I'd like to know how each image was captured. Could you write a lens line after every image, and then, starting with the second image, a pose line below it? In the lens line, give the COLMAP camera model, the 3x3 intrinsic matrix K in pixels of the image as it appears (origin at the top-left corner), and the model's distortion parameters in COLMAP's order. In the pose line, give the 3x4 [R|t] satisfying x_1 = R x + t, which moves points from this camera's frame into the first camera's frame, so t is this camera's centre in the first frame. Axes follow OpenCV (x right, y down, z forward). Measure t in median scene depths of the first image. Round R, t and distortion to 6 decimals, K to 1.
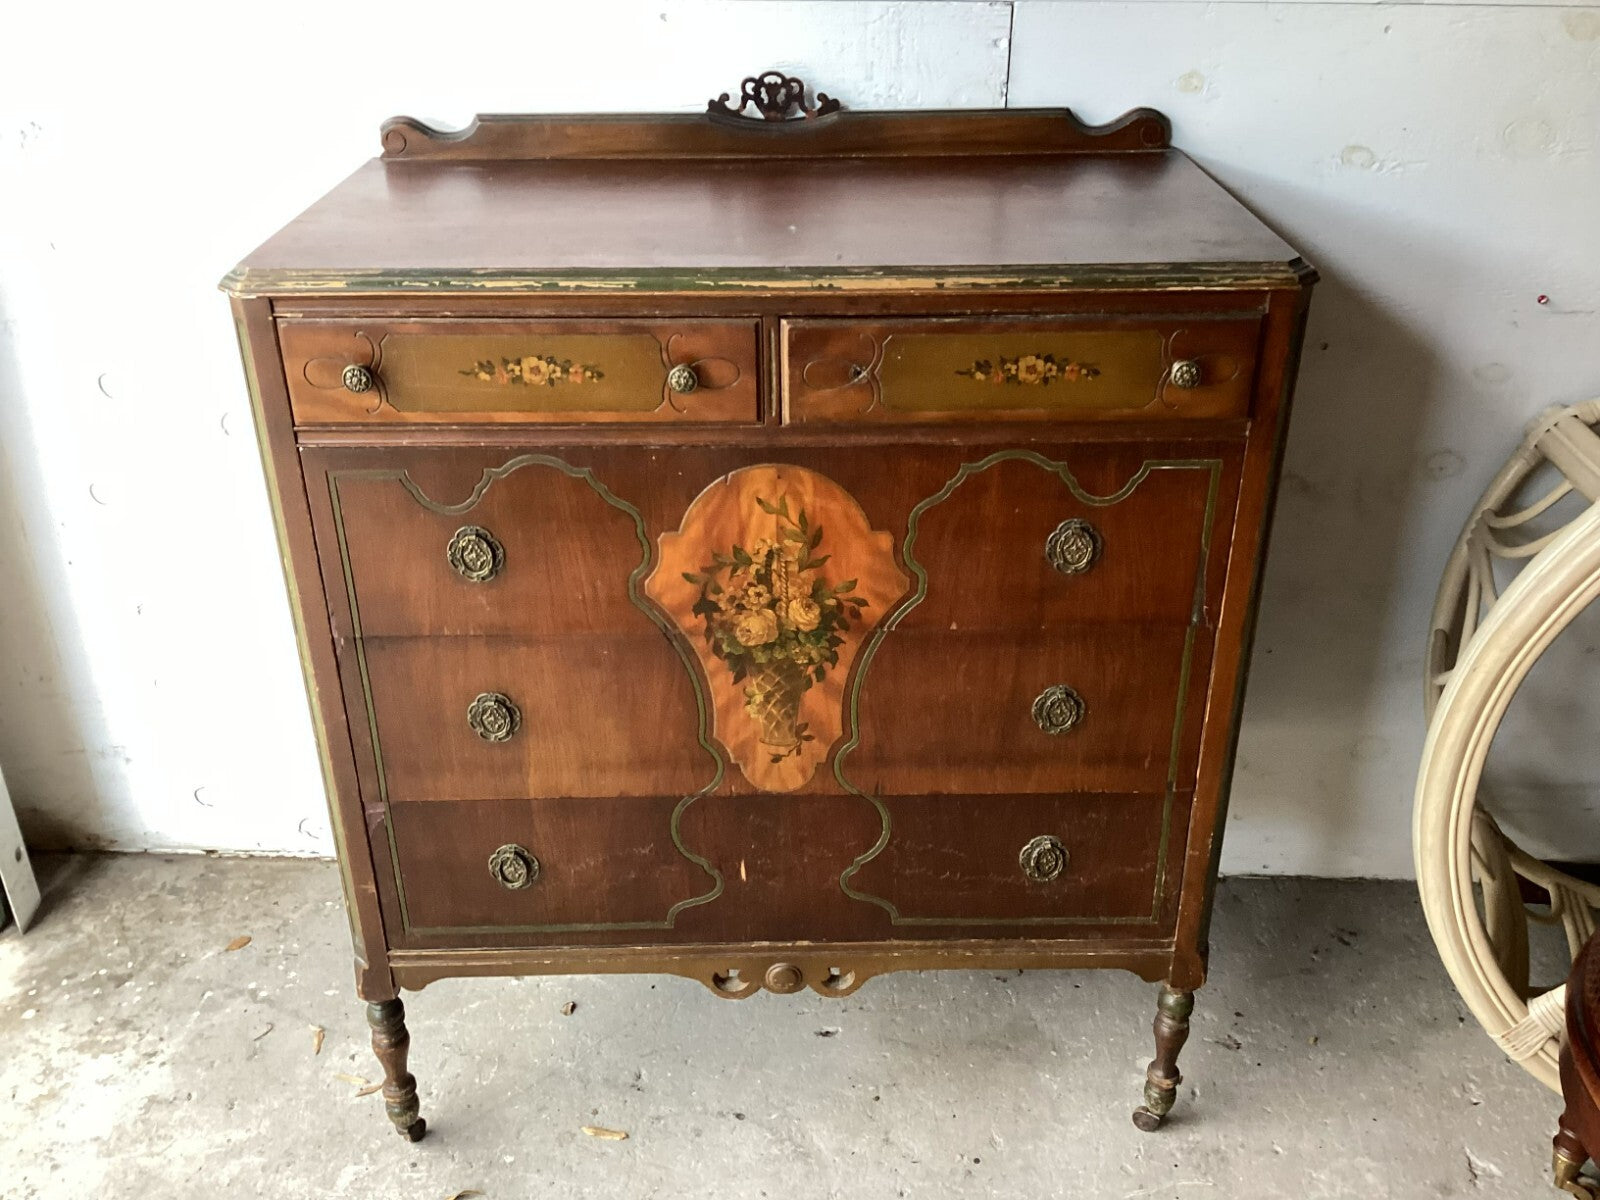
lens RADIAL K [[1444.2, 0, 799.7], [0, 1444.2, 597.0], [0, 0, 1]] dist [0.123193, -0.249012]
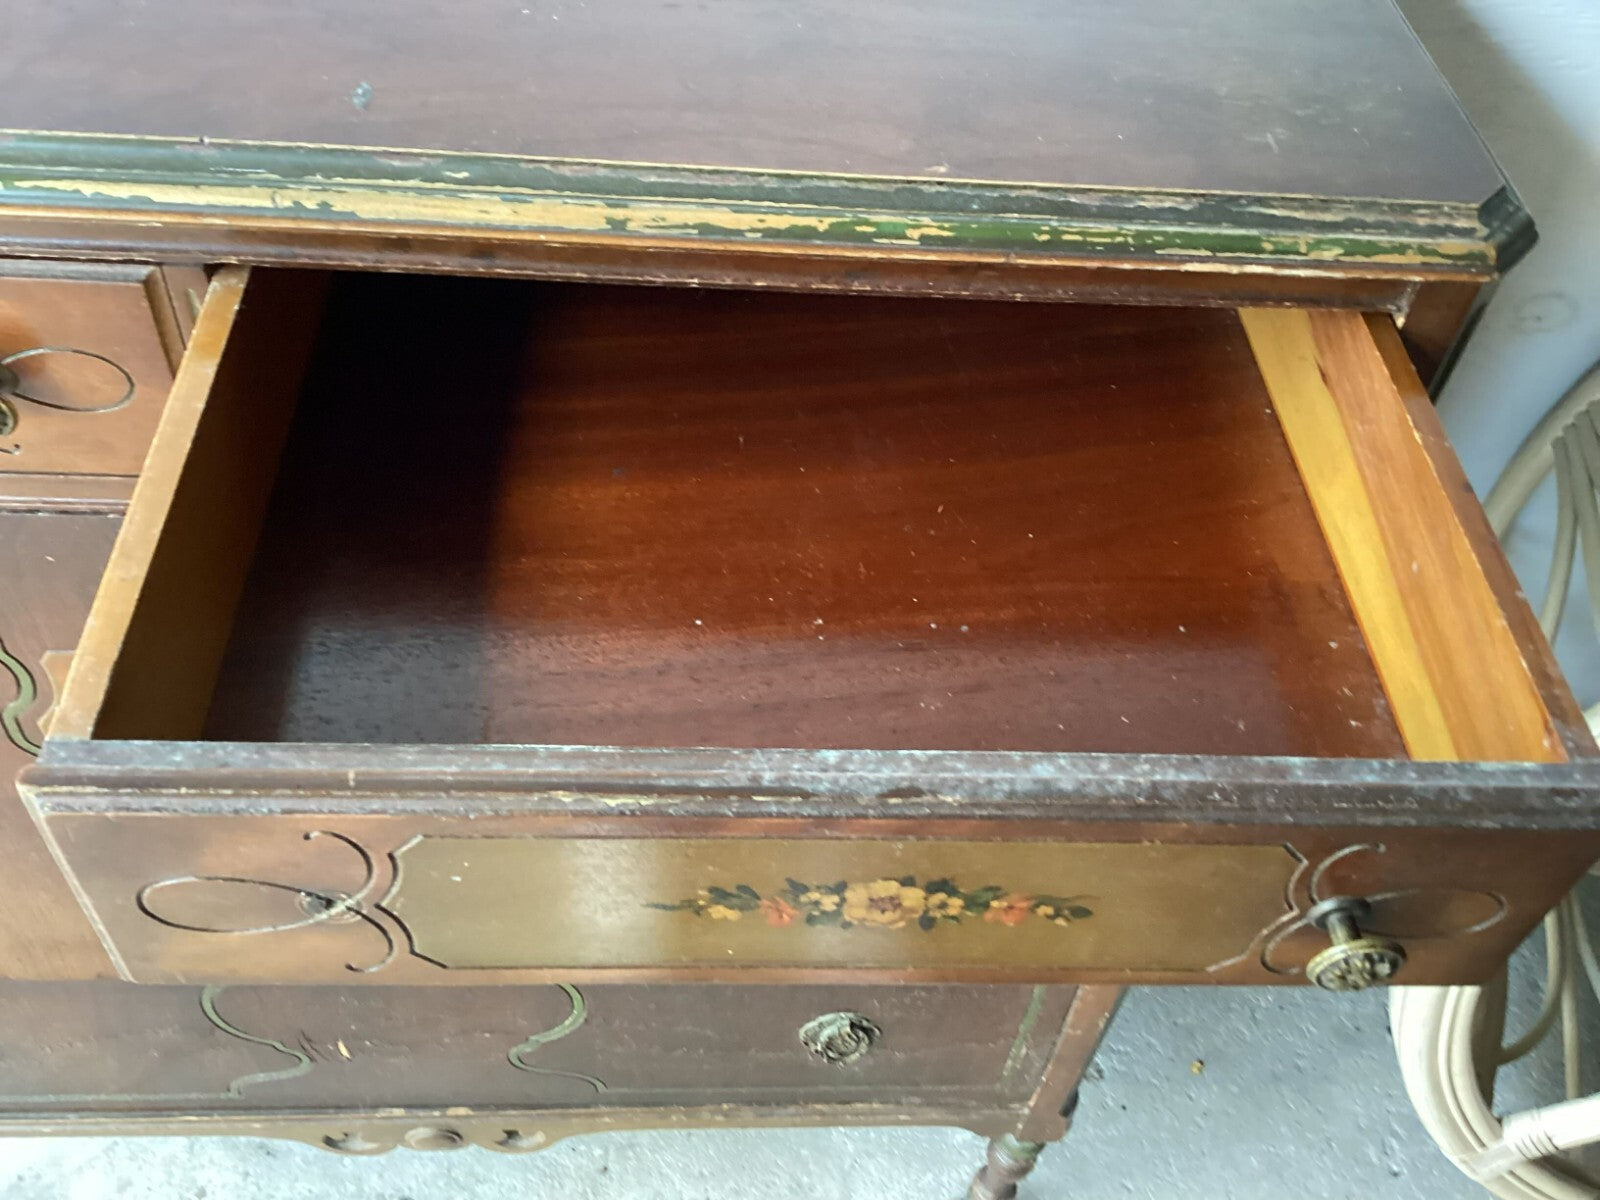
lens RADIAL K [[1444.2, 0, 799.7], [0, 1444.2, 597.0], [0, 0, 1]] dist [0.123193, -0.249012]
pose [[0.996043, 0.031529, 0.083098, 0.105110], [-0.058303, 0.937473, 0.343140, -0.233194], [-0.067083, -0.346627, 0.935601, 0.541142]]
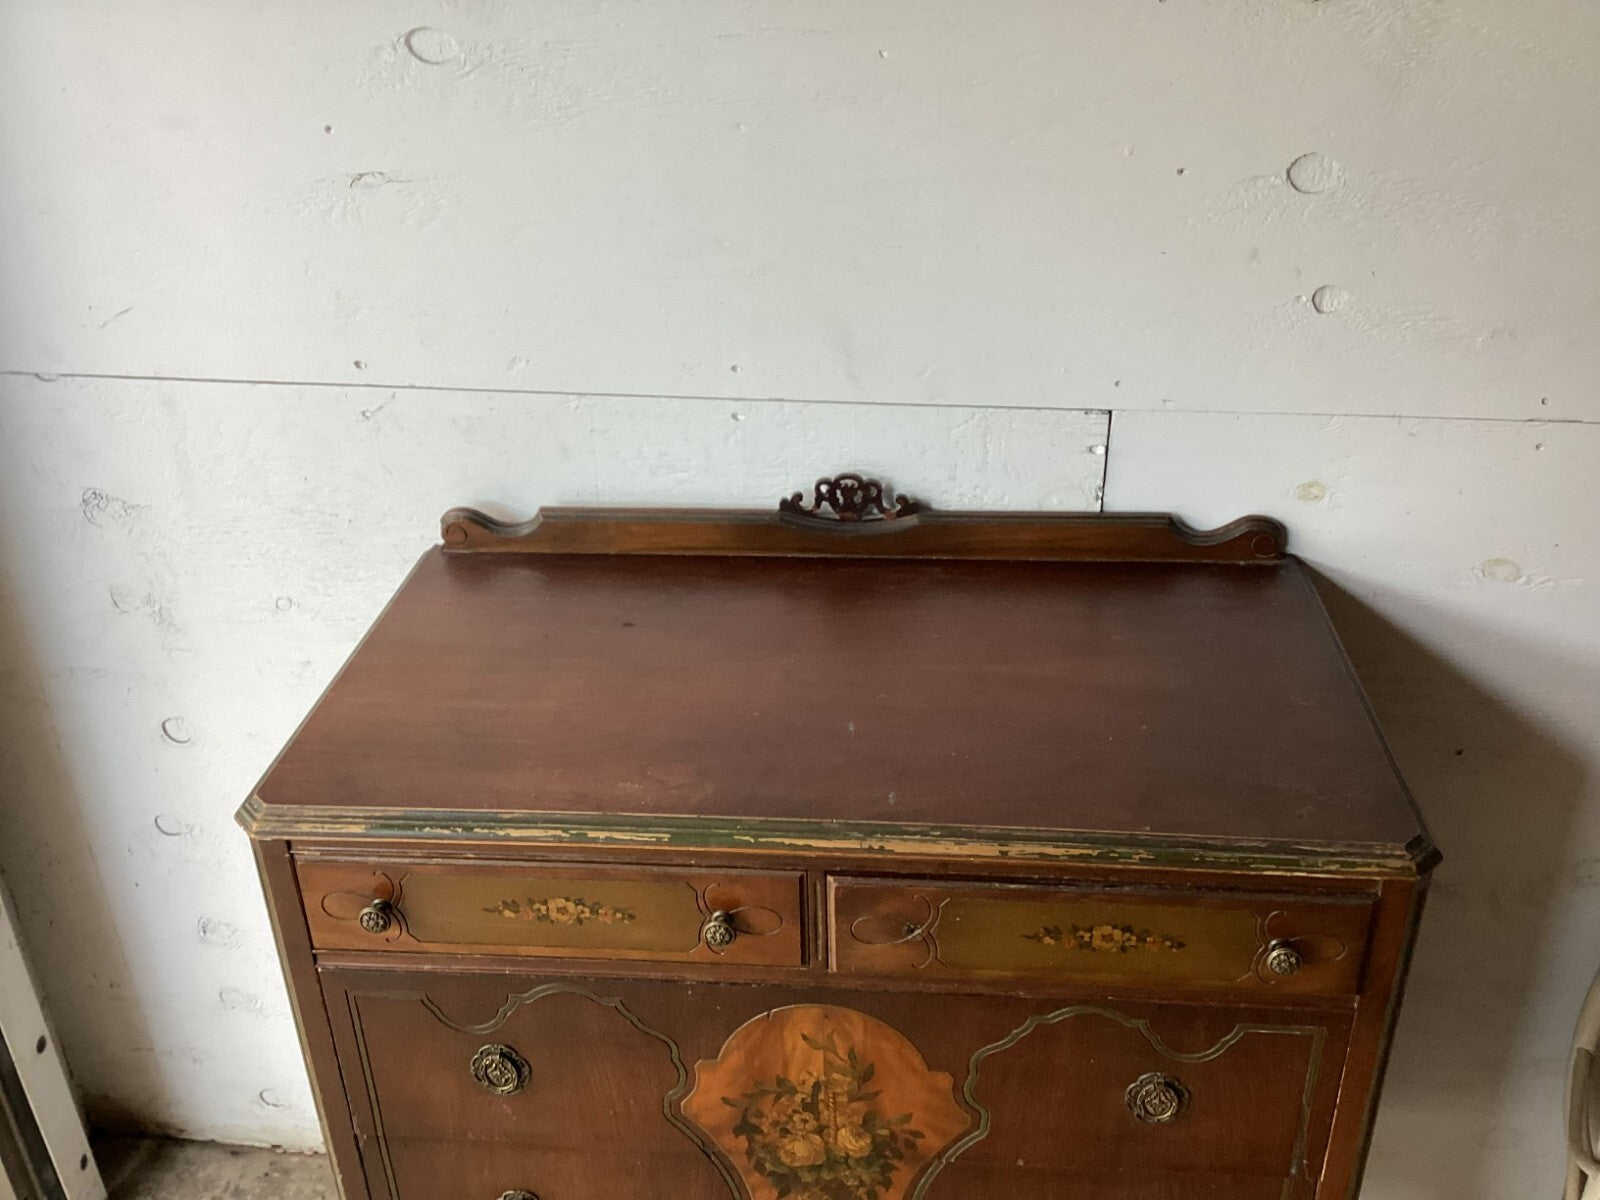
lens RADIAL K [[1449.0, 0, 802.7], [0, 1449.0, 592.7], [0, 0, 1]] dist [0.120858, -0.252506]
pose [[0.995613, 0.027794, -0.089344, 0.044226], [-0.027551, 0.999613, 0.003956, -0.340395], [0.089420, -0.001478, 0.995993, 0.082158]]
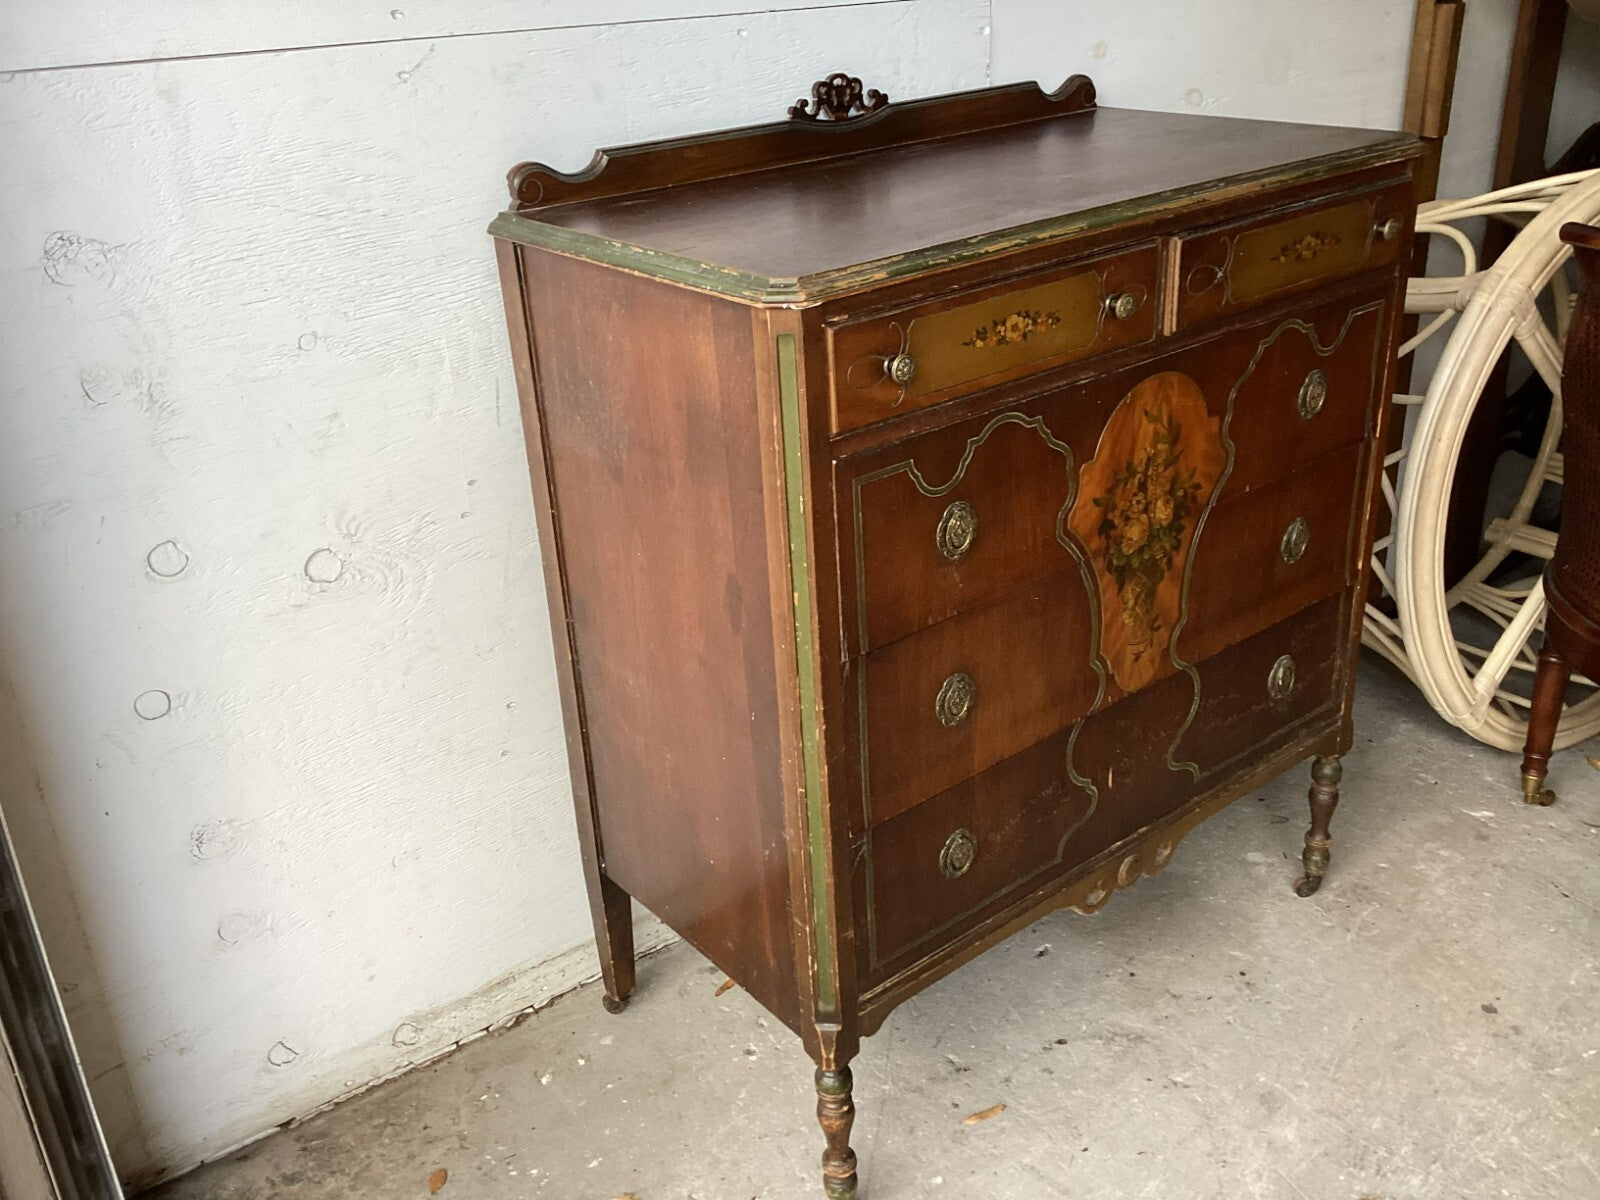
lens RADIAL K [[1430.4, 0, 796.4], [0, 1430.4, 596.2], [0, 0, 1]] dist [0.132401, -0.251411]
pose [[0.789885, -0.290081, 0.540310, -0.853149], [0.325513, 0.945013, 0.031485, -0.053700], [-0.519734, 0.151008, 0.840877, 0.227074]]
